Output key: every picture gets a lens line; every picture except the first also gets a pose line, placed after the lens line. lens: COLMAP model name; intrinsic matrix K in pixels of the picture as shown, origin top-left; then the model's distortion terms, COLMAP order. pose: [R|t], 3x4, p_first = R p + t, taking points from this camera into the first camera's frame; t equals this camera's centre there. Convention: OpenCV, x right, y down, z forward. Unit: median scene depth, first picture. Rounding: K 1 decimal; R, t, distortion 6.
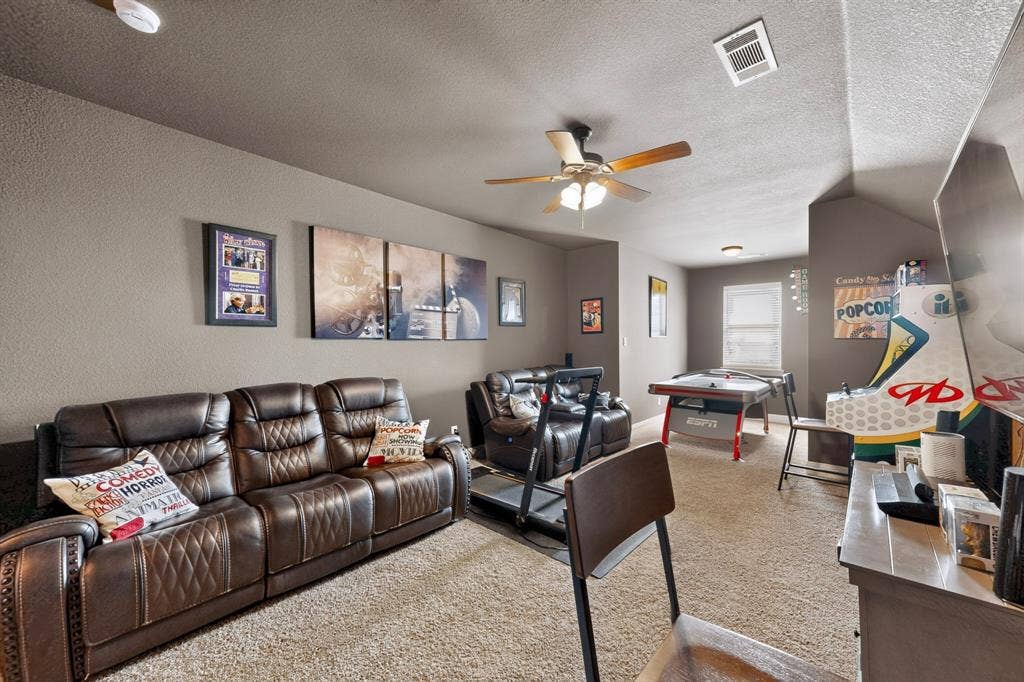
lens RADIAL K [[386.6, 0, 510.4], [0, 386.6, 344.5], [0, 0, 1]] dist [0.000193, -0.000047]
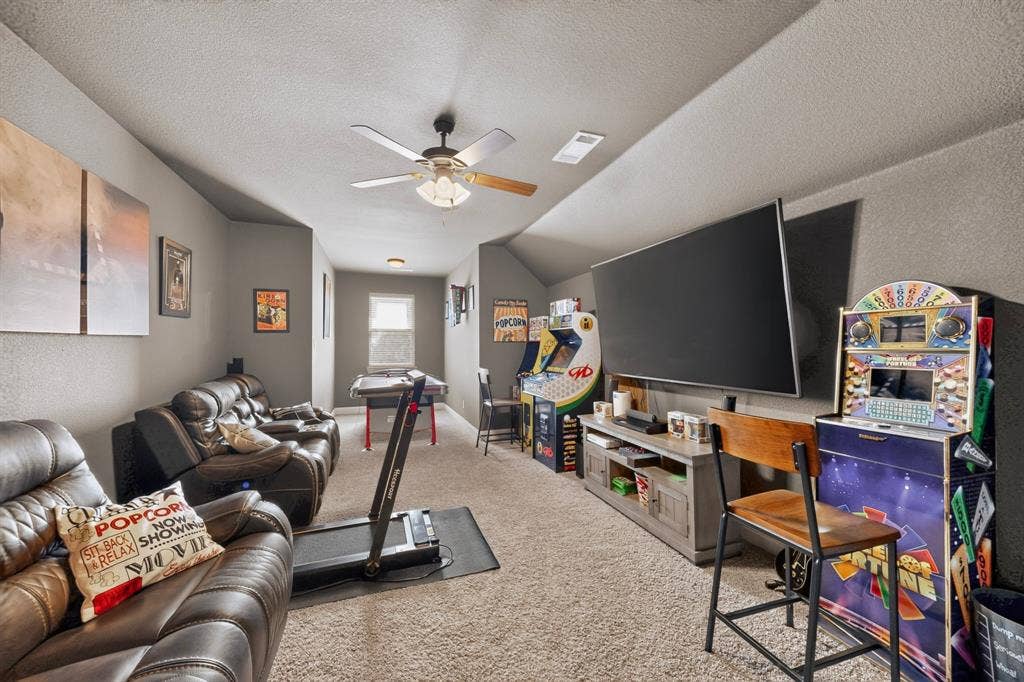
lens RADIAL K [[386.6, 0, 510.2], [0, 386.6, 342.3], [0, 0, 1]] dist [0.000193, -0.000047]
pose [[0.470201, 0.011162, 0.882489, -0.404745], [0.002610, 0.999898, -0.014038, 0.006896], [-0.882556, 0.008904, 0.470124, 0.283035]]
